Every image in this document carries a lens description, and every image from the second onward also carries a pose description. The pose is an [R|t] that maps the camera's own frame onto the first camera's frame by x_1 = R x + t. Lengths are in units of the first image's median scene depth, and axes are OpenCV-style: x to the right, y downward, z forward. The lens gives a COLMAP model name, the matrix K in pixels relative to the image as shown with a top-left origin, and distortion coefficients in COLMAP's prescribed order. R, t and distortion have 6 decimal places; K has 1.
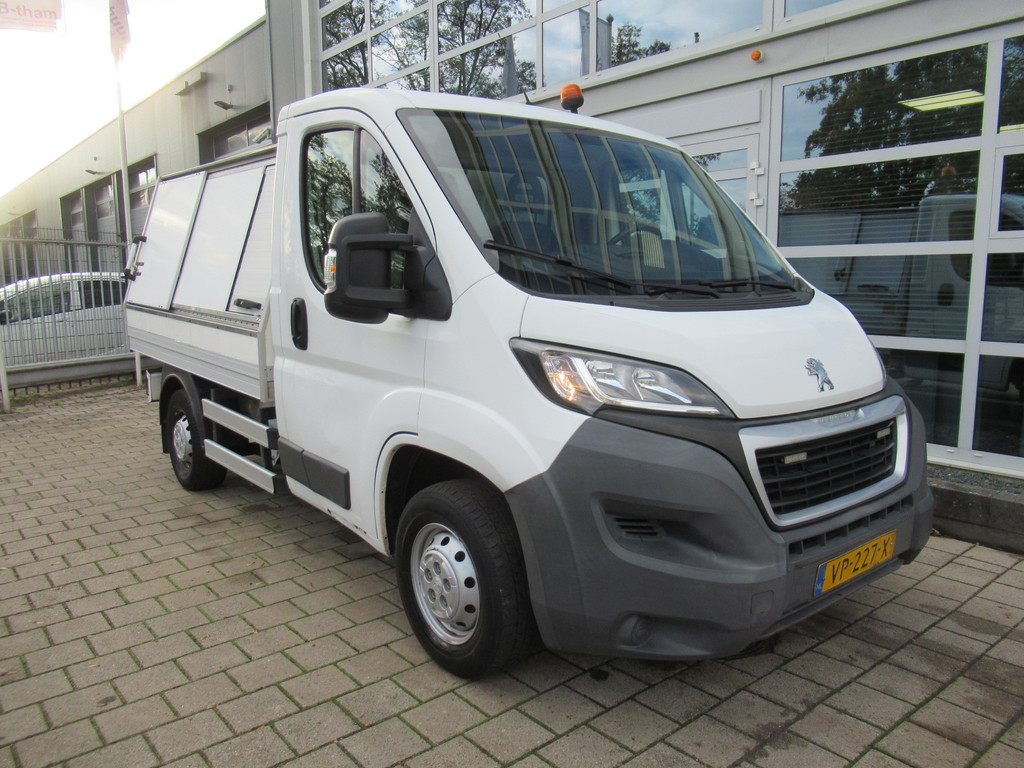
lens RADIAL K [[750.2, 0, 511.8], [0, 750.2, 383.2], [0, 0, 1]] dist [-0.004403, 0.002310]
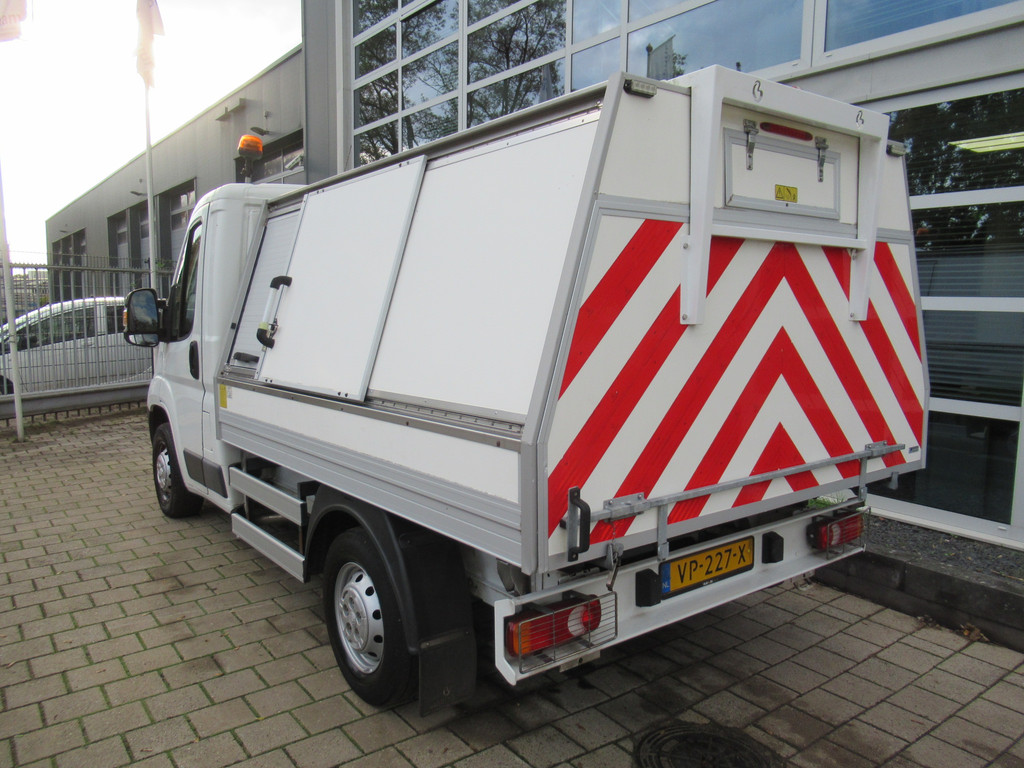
lens RADIAL K [[750.2, 0, 512.8], [0, 750.2, 383.9], [0, 0, 1]] dist [-0.004403, 0.002310]
pose [[0.998386, 0.026097, -0.050432, 0.043558], [-0.027444, 0.999280, -0.026202, -0.050552], [0.049712, 0.027544, 0.998384, 0.074669]]
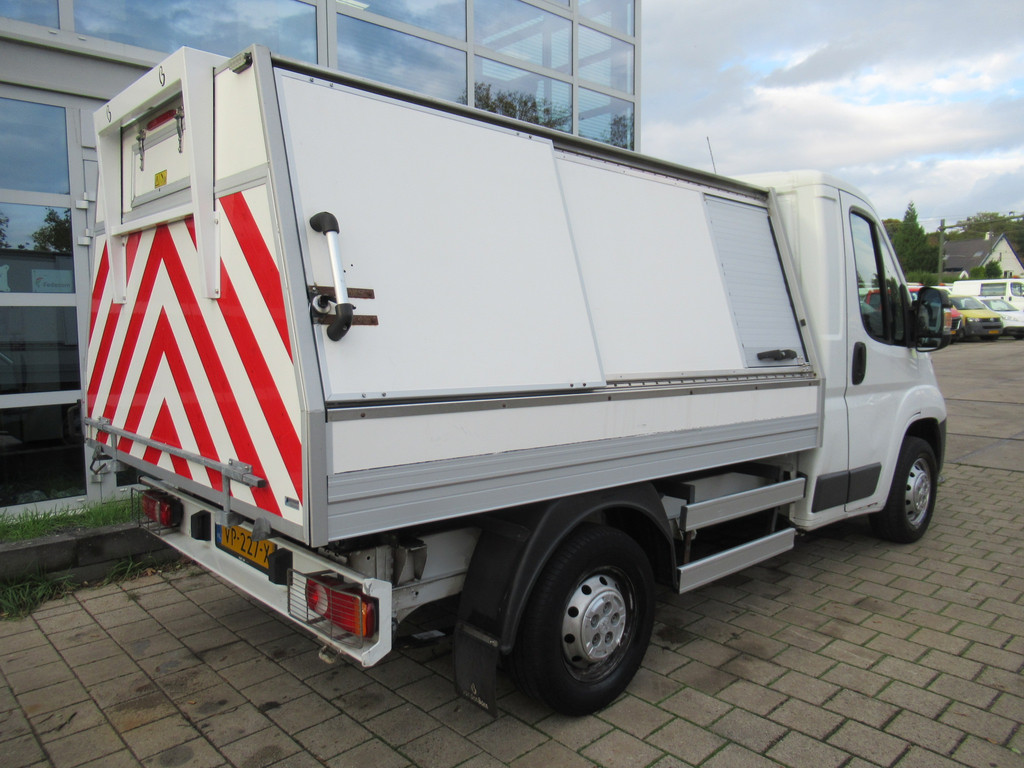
lens RADIAL K [[750.2, 0, 510.8], [0, 750.2, 379.6], [0, 0, 1]] dist [-0.004403, 0.002310]
pose [[-0.045935, -0.071451, 0.996386, -1.034128], [0.145338, 0.986348, 0.077431, -0.160740], [-0.988315, 0.148369, -0.034924, 1.125979]]
